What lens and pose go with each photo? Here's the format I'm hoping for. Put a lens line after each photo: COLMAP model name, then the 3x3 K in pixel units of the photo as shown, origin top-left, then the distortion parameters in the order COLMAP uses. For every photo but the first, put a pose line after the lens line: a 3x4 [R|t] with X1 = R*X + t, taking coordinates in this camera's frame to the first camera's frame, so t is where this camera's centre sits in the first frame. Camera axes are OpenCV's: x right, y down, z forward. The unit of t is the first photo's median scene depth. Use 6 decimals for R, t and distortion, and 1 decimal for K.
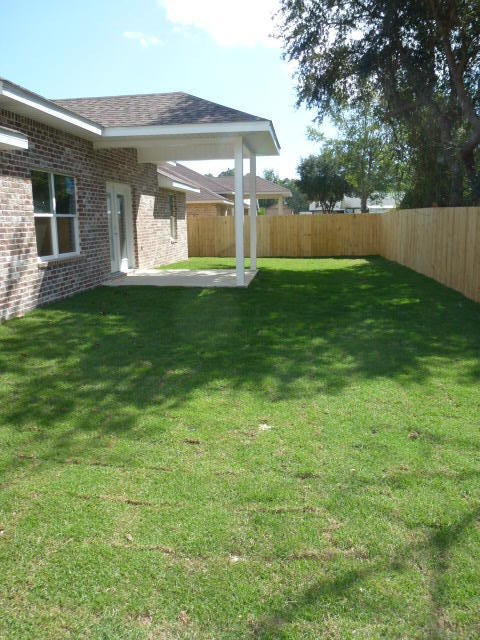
lens RADIAL K [[498.0, 0, 241.1], [0, 498.0, 323.0], [0, 0, 1]] dist [-0.047045, 0.007351]
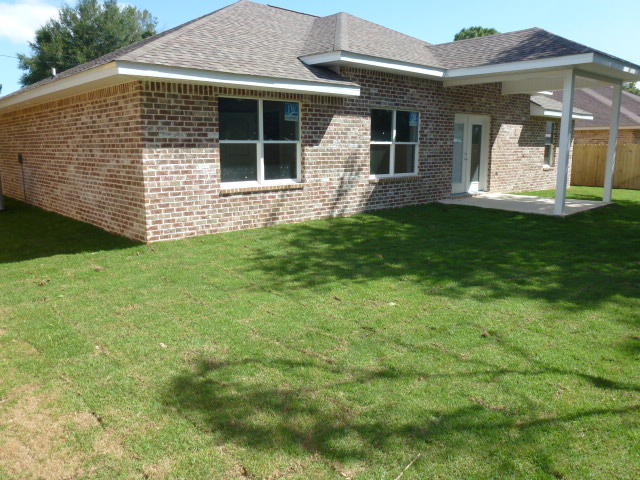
lens RADIAL K [[498.0, 0, 321.7], [0, 498.0, 236.2], [0, 0, 1]] dist [-0.047045, 0.007351]
pose [[0.755471, 0.131930, -0.641762, 0.378092], [-0.143239, 0.989079, 0.034710, 0.001899], [0.639333, 0.065703, 0.766118, -0.095296]]
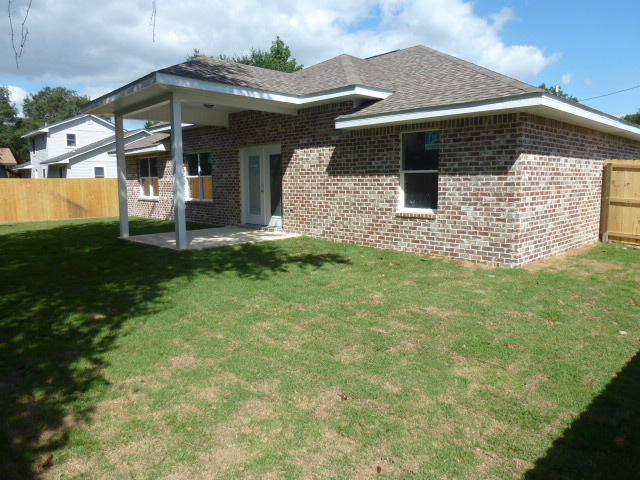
lens RADIAL K [[467.7, 0, 318.1], [0, 467.7, 235.1], [0, 0, 1]] dist [-0.045313, -0.004141]
pose [[-0.649807, 0.119462, -0.750653, 0.703181], [-0.130809, 0.955262, 0.265259, -0.577297], [0.748759, 0.270560, -0.605109, 2.673073]]
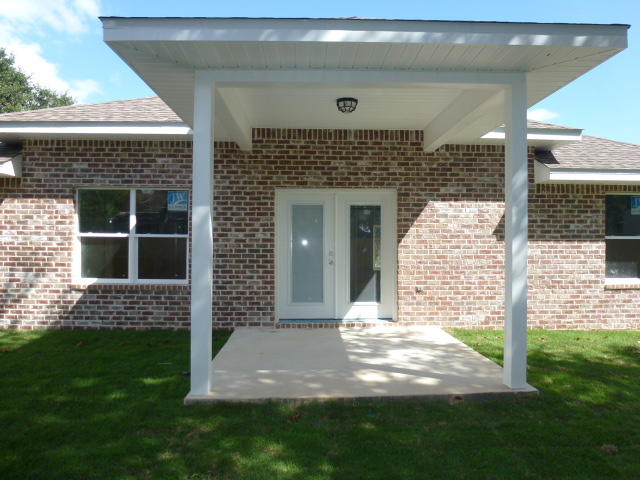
lens RADIAL K [[467.7, 0, 315.3], [0, 467.7, 228.5], [0, 0, 1]] dist [-0.045313, -0.004141]
pose [[0.158508, -0.009227, -0.987315, 0.566923], [-0.209115, 0.976958, -0.042702, -0.295498], [0.964959, 0.213231, 0.152926, 1.334618]]
